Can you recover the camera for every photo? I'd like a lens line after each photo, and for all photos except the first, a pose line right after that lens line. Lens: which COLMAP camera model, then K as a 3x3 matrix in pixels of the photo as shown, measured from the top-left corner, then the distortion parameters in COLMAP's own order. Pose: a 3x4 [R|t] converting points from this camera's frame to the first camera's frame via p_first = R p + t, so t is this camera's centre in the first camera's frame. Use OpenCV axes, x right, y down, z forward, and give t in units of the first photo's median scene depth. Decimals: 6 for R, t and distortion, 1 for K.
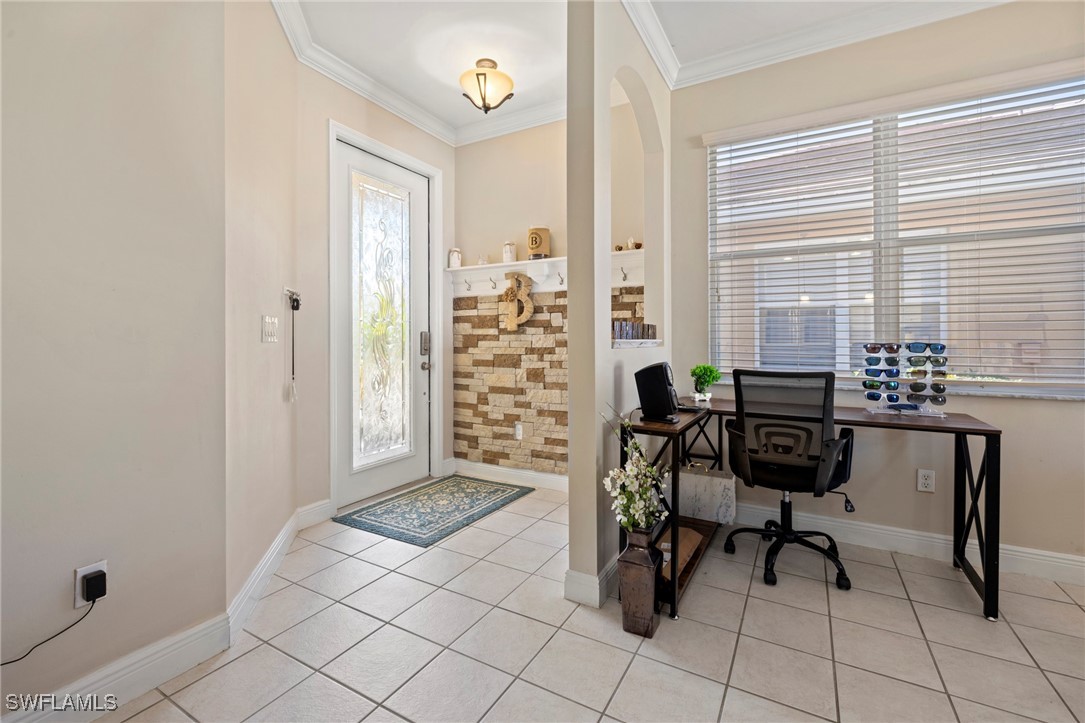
lens RADIAL K [[464.2, 0, 545.5], [0, 464.2, 338.7], [0, 0, 1]] dist [0.001237, 0.000217]
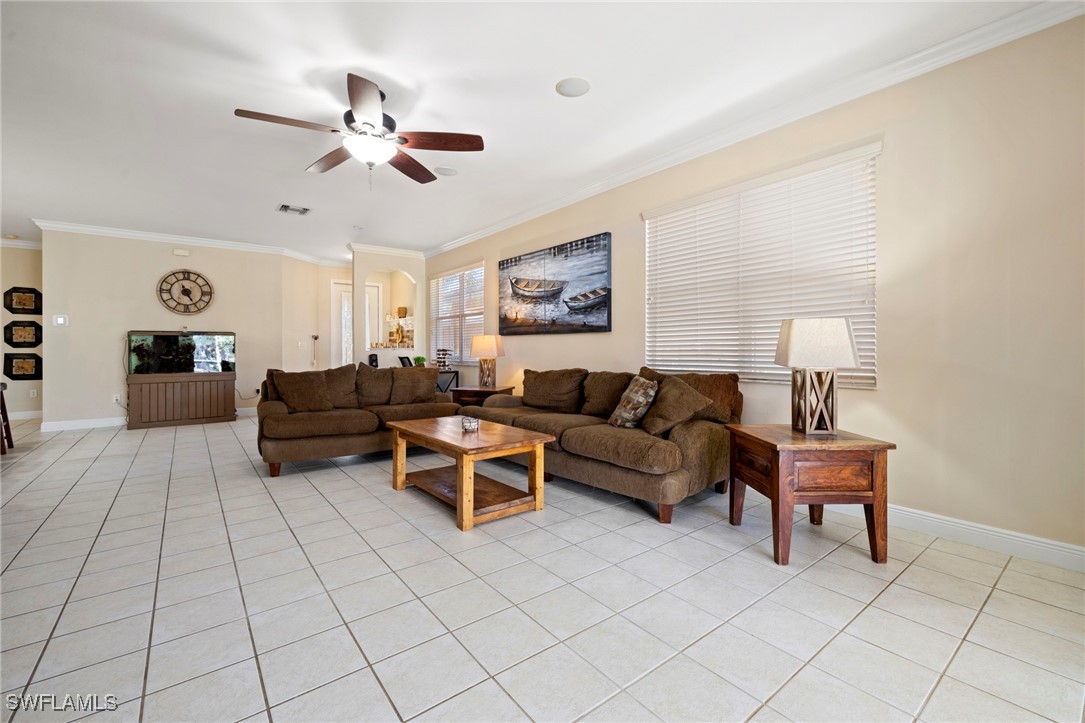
lens RADIAL K [[456.9, 0, 541.7], [0, 456.9, 357.2], [0, 0, 1]] dist [0.001671, 0.000376]
pose [[0.919977, 0.006903, -0.391913, 1.762309], [-0.000642, 0.999870, 0.016104, 0.009977], [0.391973, -0.014563, 0.919862, -1.125846]]
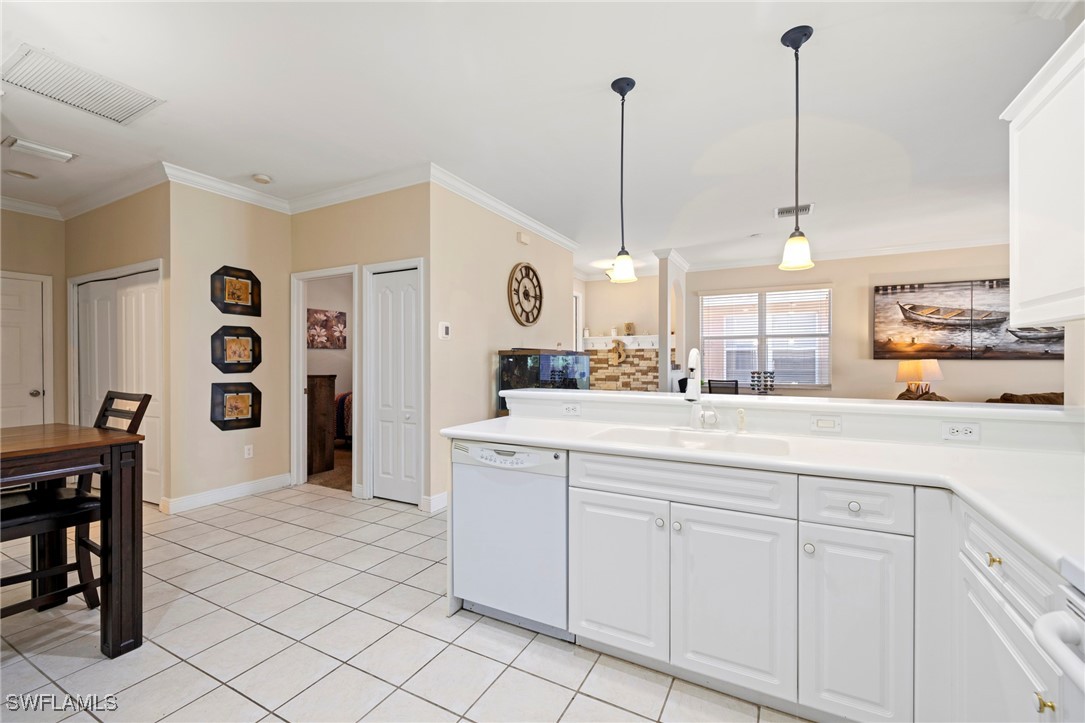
lens RADIAL K [[463.1, 0, 542.7], [0, 463.1, 362.0], [0, 0, 1]] dist [0.001072, 0.000413]
pose [[0.999815, 0.003347, 0.018917, -0.495903], [-0.003291, 0.999990, -0.002977, -0.026329], [-0.018926, 0.002914, 0.999817, -1.354608]]
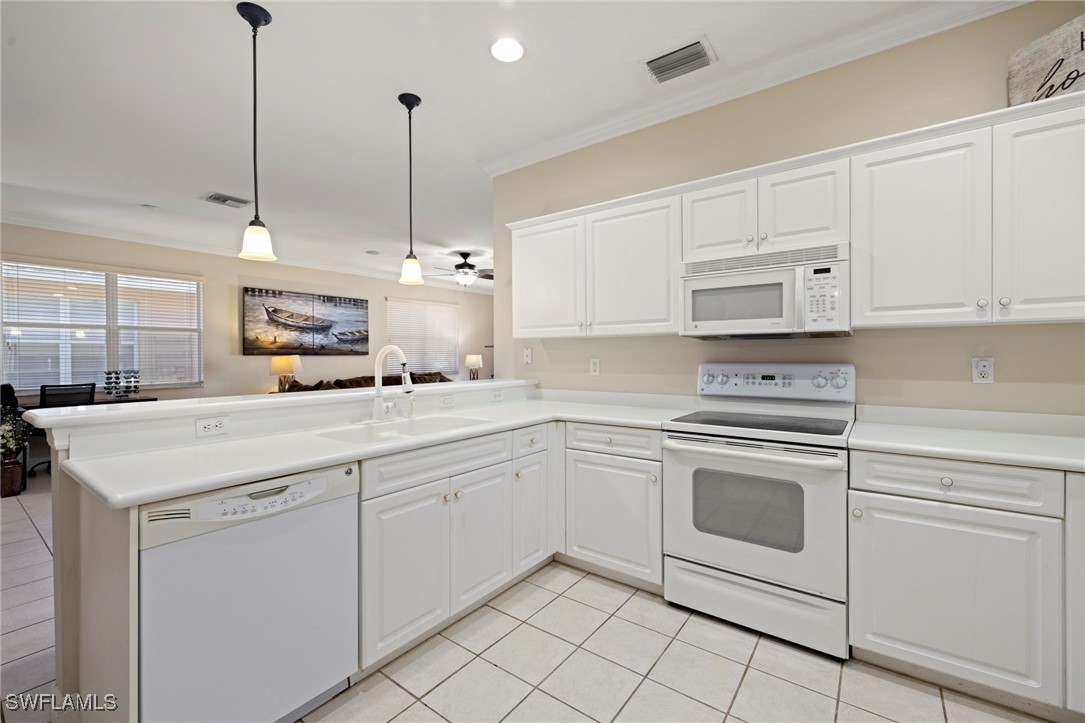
lens RADIAL K [[456.9, 0, 541.7], [0, 456.9, 357.2], [0, 0, 1]] dist [0.001671, 0.000376]
pose [[0.132484, -0.002885, 0.991181, -0.911108], [0.010716, 0.999941, 0.001478, -0.028072], [-0.991127, 0.010426, 0.132507, -1.040672]]
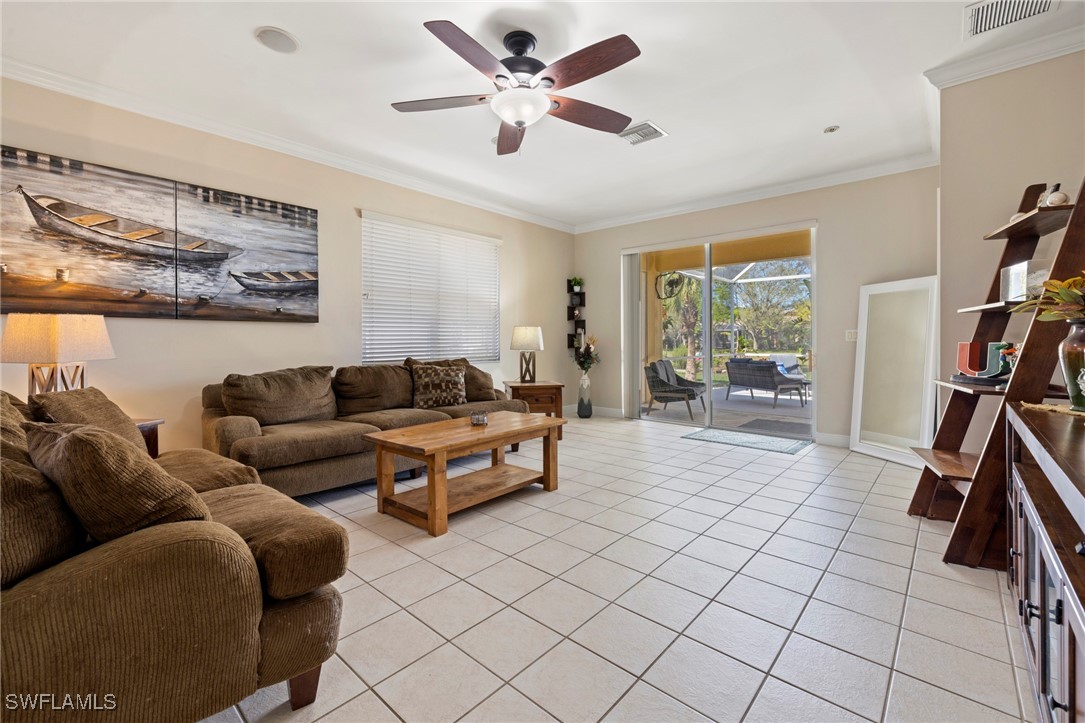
lens RADIAL K [[462.8, 0, 541.2], [0, 462.8, 341.3], [0, 0, 1]] dist [0.000730, -0.000430]
pose [[0.218912, -0.000511, 0.975745, 0.346032], [0.007542, 0.999971, -0.001168, 0.009553], [-0.975715, 0.007615, 0.218909, -0.628681]]
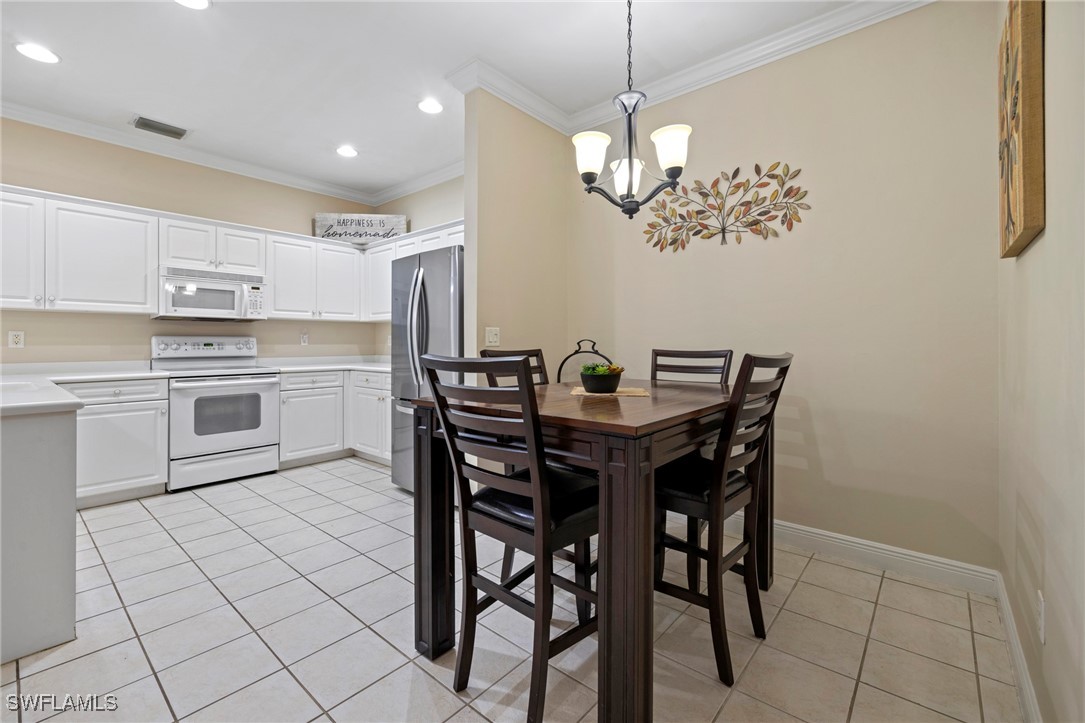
lens RADIAL K [[456.4, 0, 539.8], [0, 456.4, 342.8], [0, 0, 1]] dist [0.001209, 0.000481]
pose [[-0.979786, 0.004531, 0.199998, -1.231167], [0.005498, 0.999976, 0.004278, 0.004438], [-0.199973, 0.005291, -0.979787, -0.296725]]
